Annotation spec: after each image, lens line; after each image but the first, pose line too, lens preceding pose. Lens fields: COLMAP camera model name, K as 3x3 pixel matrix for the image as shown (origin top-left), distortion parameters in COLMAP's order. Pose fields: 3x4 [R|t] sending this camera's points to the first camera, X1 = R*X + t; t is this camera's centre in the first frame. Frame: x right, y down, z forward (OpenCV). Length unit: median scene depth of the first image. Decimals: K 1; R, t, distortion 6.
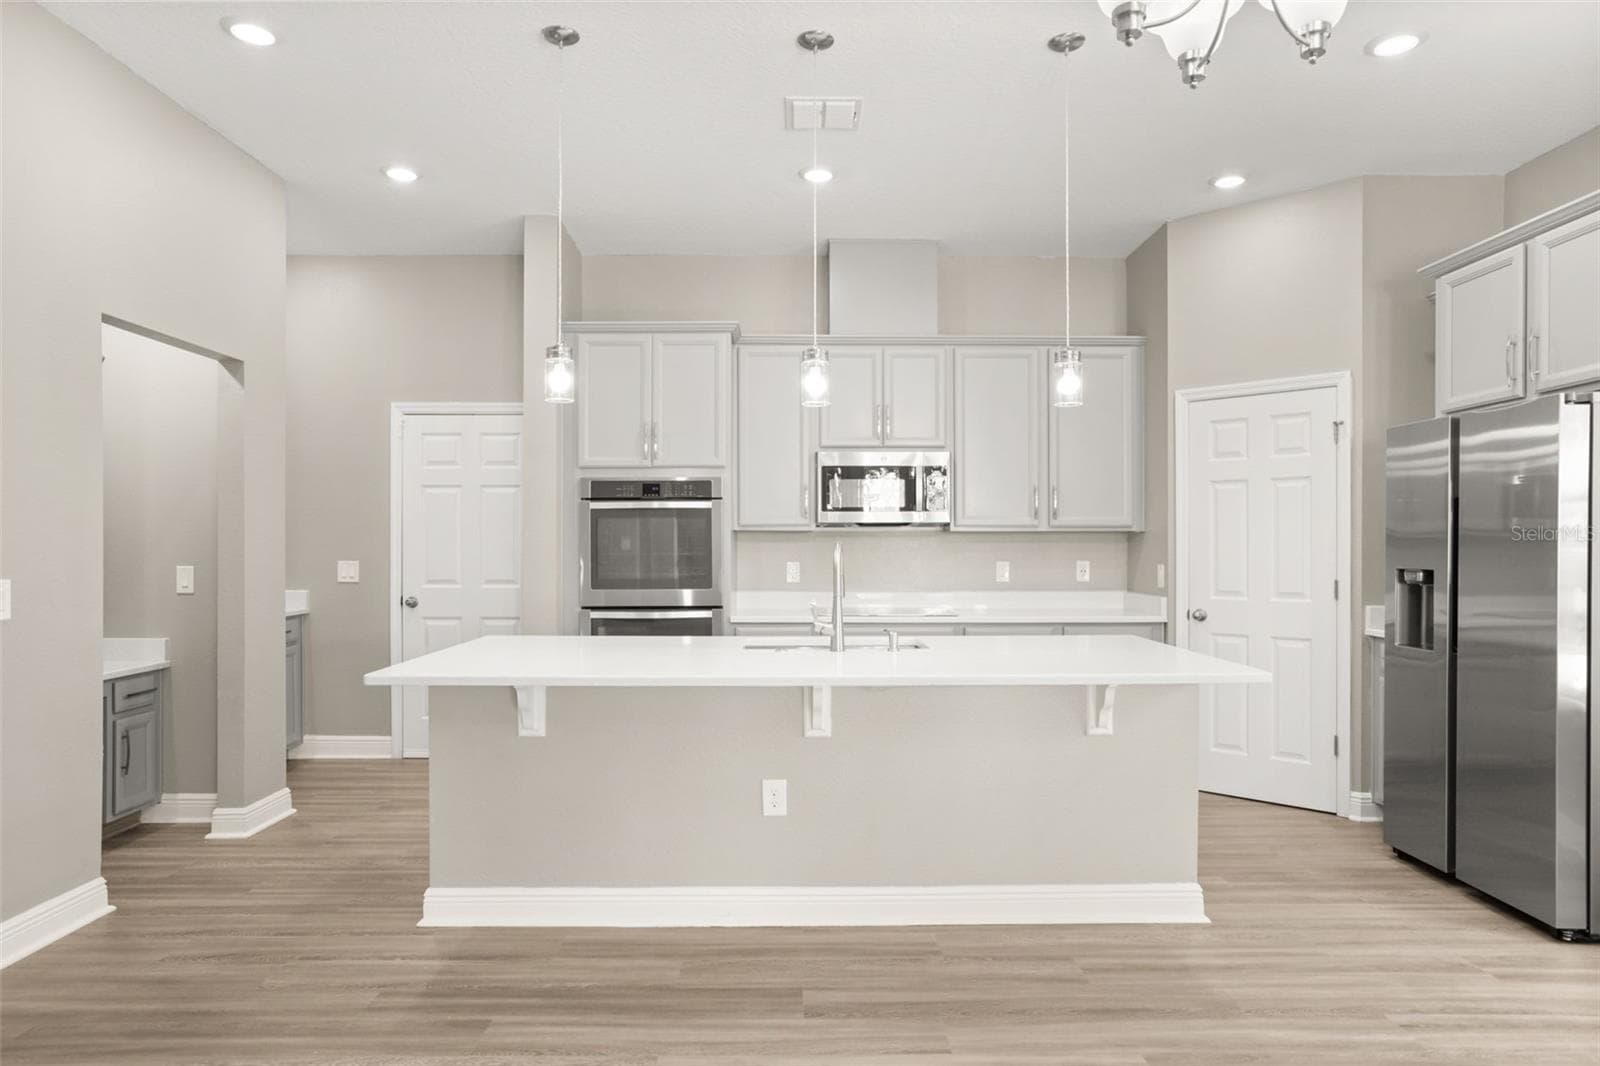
lens RADIAL K [[976.6, 0, 804.2], [0, 976.6, 547.6], [0, 0, 1]] dist [-0.046144, 0.049471]
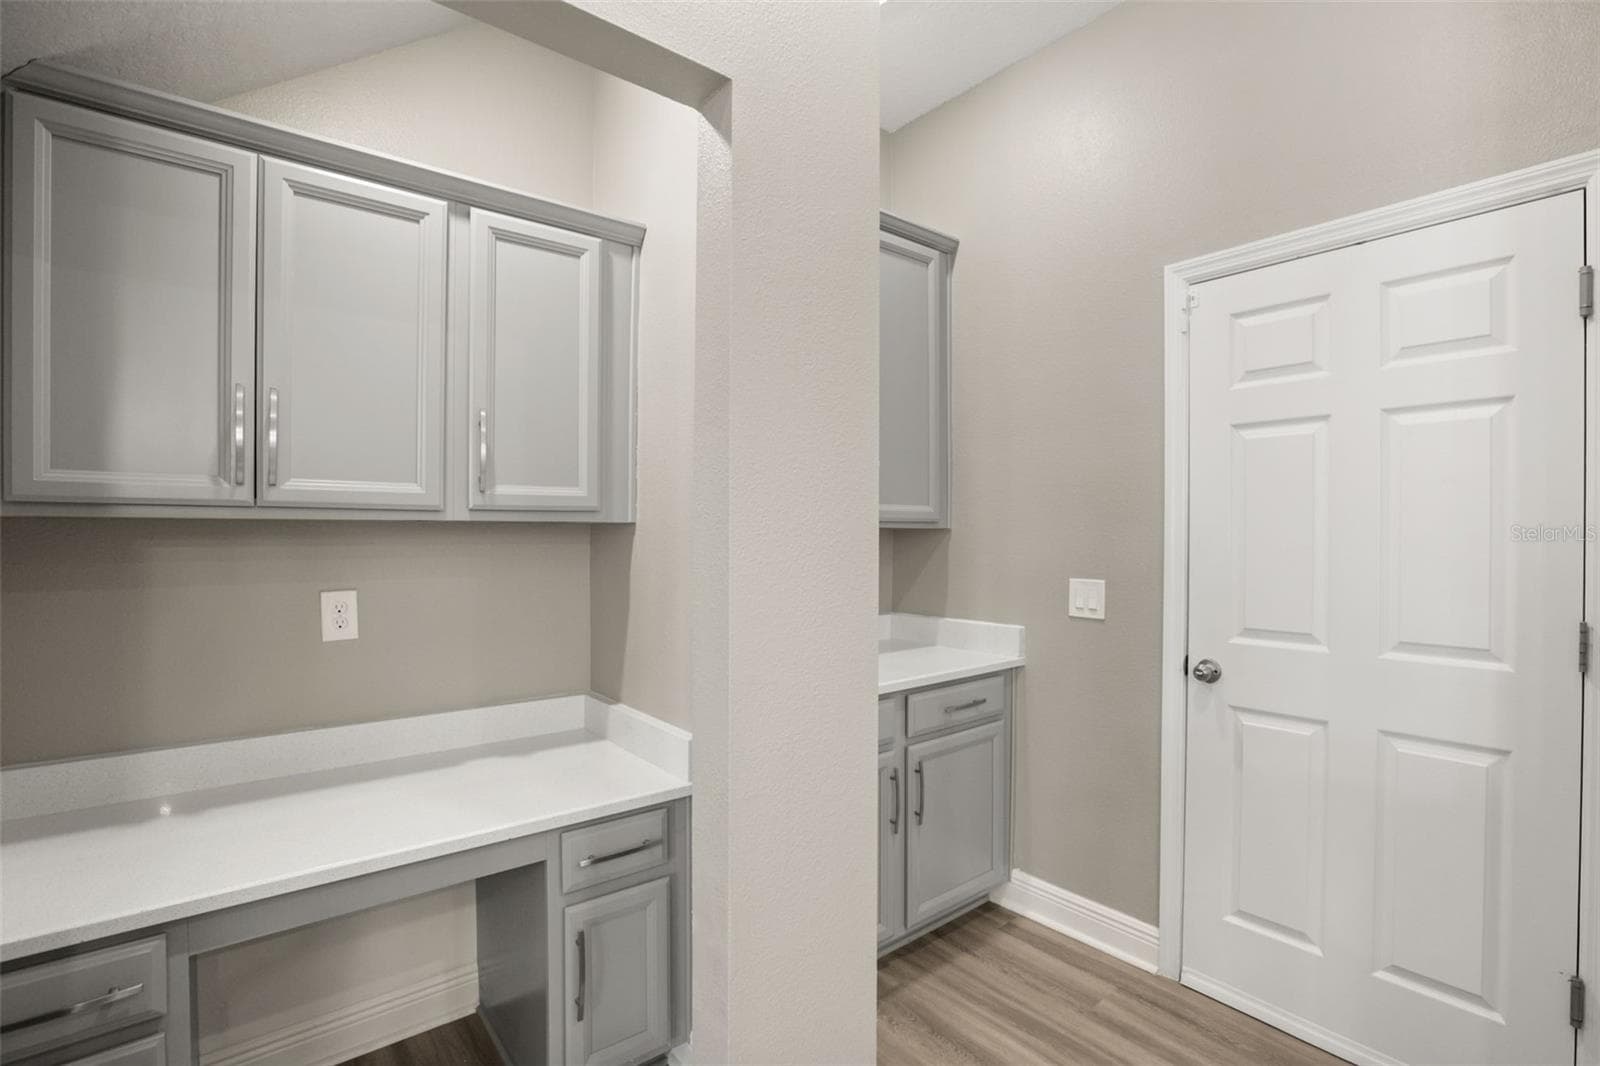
lens RADIAL K [[733.1, 0, 803.6], [0, 733.1, 539.1], [0, 0, 1]] dist [-0.053514, 0.019673]
pose [[0.621950, 0.004989, -0.783041, -0.340760], [-0.003705, 0.999987, 0.003429, -0.012792], [0.783049, 0.000768, 0.621960, 0.848681]]
